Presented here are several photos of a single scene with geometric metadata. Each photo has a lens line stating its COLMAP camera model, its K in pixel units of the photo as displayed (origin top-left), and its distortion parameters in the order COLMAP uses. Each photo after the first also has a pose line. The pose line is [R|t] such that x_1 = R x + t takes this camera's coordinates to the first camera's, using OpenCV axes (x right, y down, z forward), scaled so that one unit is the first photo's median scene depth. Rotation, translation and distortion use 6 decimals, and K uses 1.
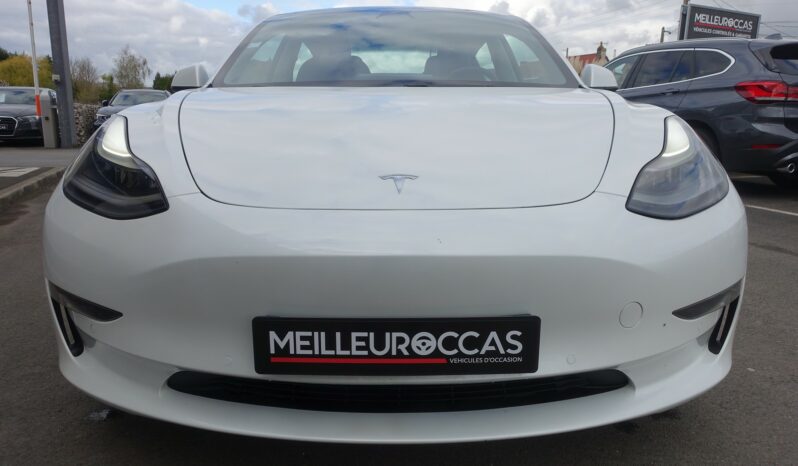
lens RADIAL K [[547.2, 0, 401.9], [0, 547.2, 229.9], [0, 0, 1]] dist [-0.003215, -0.000135]
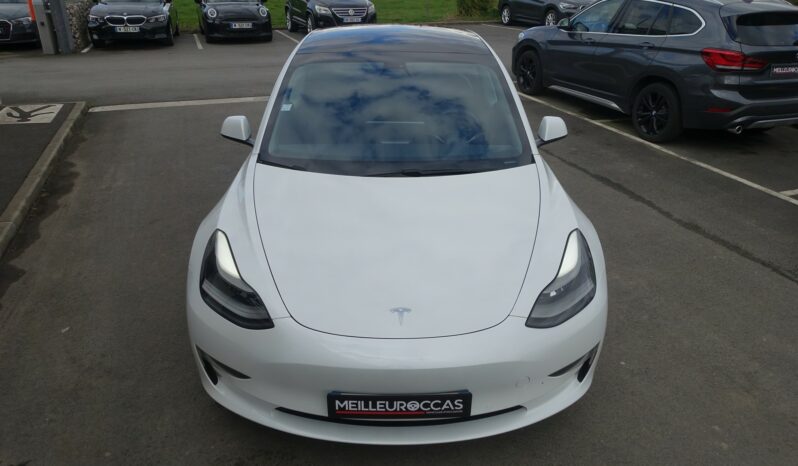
lens RADIAL K [[547.2, 0, 401.9], [0, 547.2, 229.9], [0, 0, 1]] dist [-0.003215, -0.000135]
pose [[0.999926, 0.003722, 0.011574, -0.024573], [-0.006317, 0.972444, 0.233051, -0.810257], [-0.010388, -0.233107, 0.972396, -0.726740]]
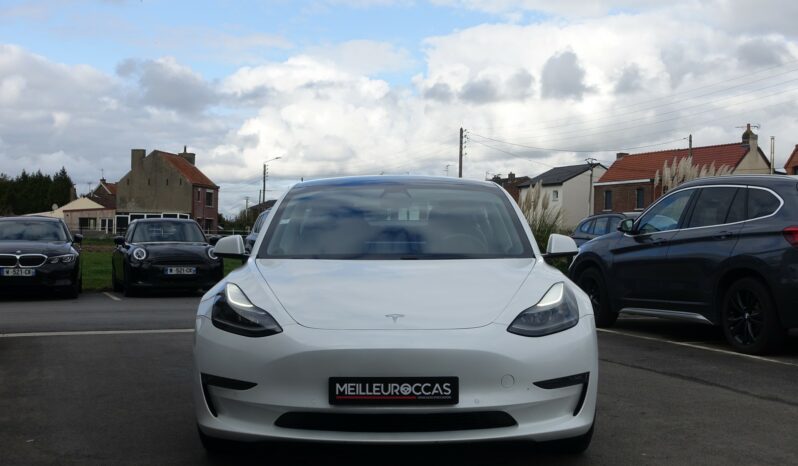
lens RADIAL K [[1008.1, 0, 411.6], [0, 1008.1, 233.3], [0, 0, 1]] dist [-0.022668, -0.025784]
pose [[0.999989, -0.003696, -0.003019, 0.071900], [0.002960, 0.976567, -0.215193, 0.432229], [0.003743, 0.215182, 0.976567, -2.870928]]
